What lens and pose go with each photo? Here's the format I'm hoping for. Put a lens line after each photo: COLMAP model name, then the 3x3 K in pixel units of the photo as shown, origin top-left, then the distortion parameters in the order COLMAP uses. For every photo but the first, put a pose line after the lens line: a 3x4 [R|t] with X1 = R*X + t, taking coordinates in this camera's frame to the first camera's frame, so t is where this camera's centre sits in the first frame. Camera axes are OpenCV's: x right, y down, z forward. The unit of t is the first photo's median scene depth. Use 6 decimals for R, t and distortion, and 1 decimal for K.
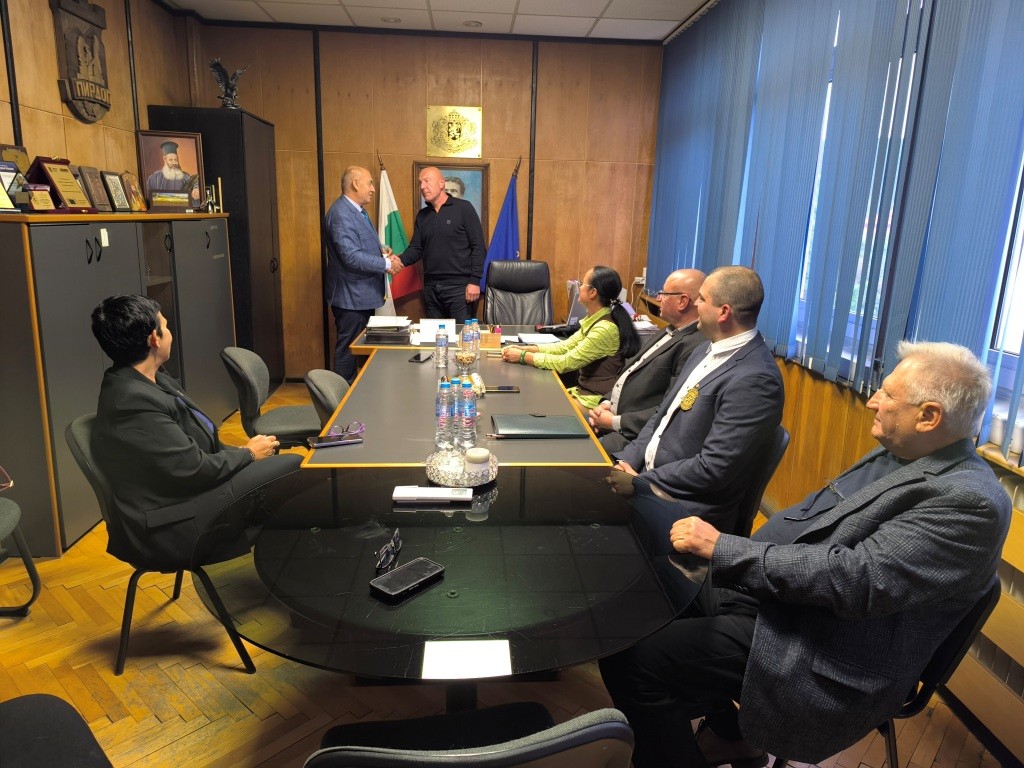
lens RADIAL K [[705.5, 0, 507.3], [0, 705.5, 389.1], [0, 0, 1]] dist [0.039946, -0.046067]
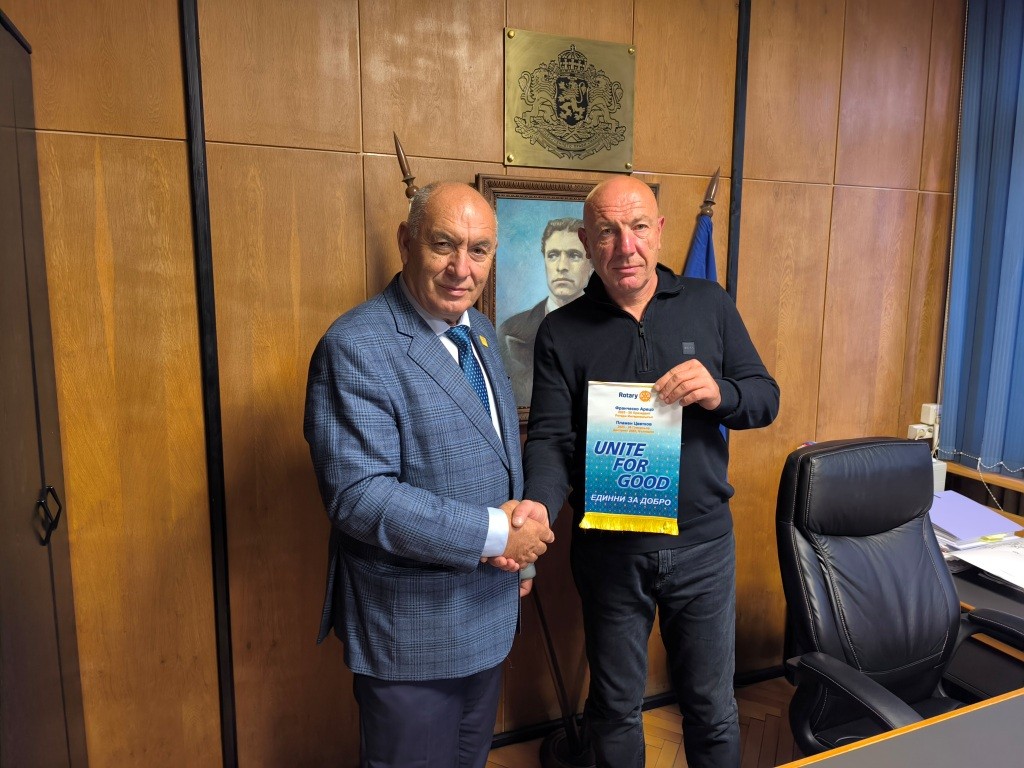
lens RADIAL K [[705.5, 0, 513.0], [0, 705.5, 376.8], [0, 0, 1]] dist [0.039946, -0.046067]
pose [[0.958426, -0.059579, 0.279051, -0.216869], [0.080044, 0.994829, -0.062518, -0.192245], [-0.273883, 0.082256, 0.958239, 0.645231]]
